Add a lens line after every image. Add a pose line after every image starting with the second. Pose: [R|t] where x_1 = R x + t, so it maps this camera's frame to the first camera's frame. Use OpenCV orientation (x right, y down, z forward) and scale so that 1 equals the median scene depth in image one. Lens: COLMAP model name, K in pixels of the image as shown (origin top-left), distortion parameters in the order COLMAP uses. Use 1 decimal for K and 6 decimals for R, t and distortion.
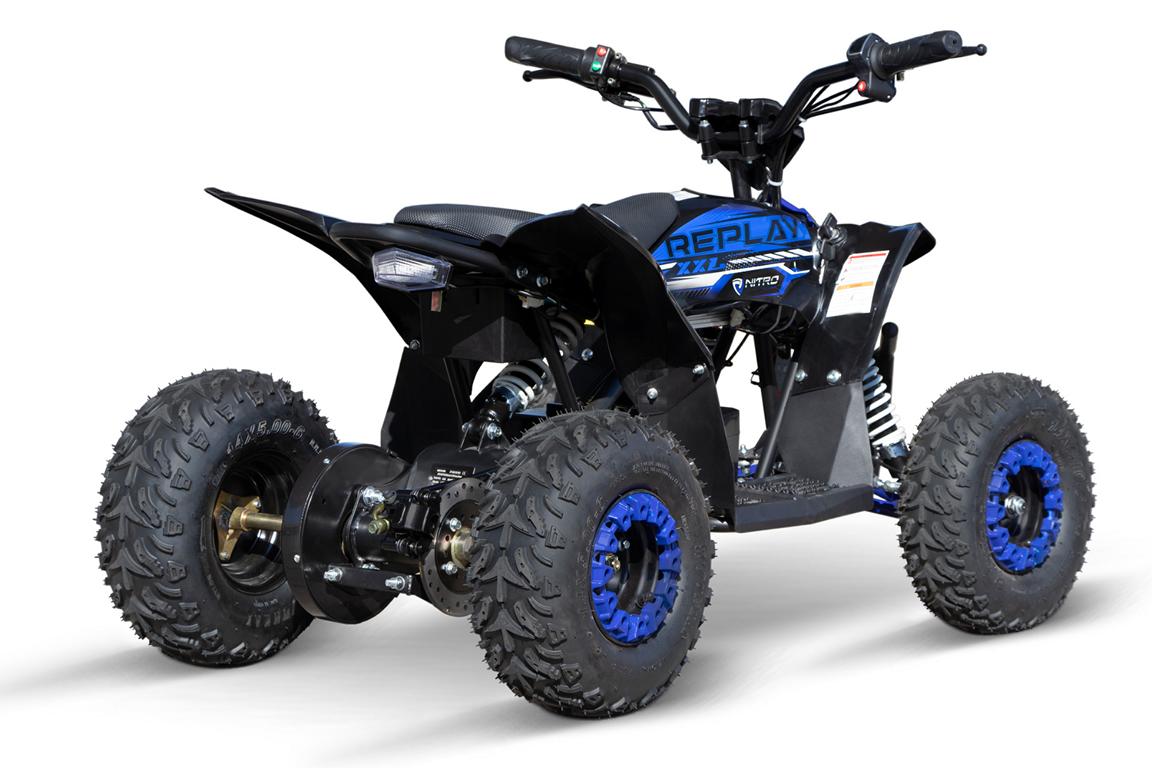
lens RADIAL K [[3850.3, 0, 575.7], [0, 3850.3, 383.5], [0, 0, 1]] dist [-0.009605, 0.000000]
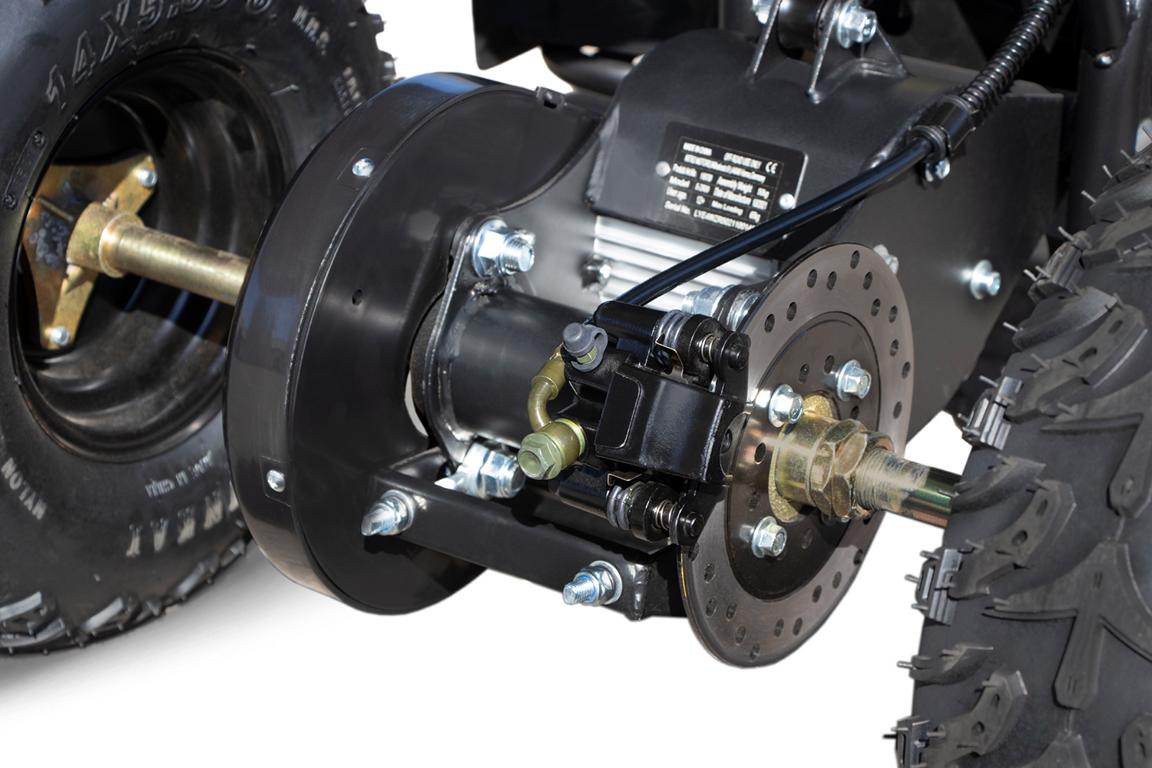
lens RADIAL K [[3187.3, 0, 572.9], [0, 3187.3, 386.3], [0, 0, 1]] dist [0.333236, 0.000000]
pose [[0.999167, -0.004270, 0.040574, -0.056994], [-0.008231, 0.952955, 0.302999, -0.041717], [-0.039960, -0.303080, 0.952127, 0.729074]]
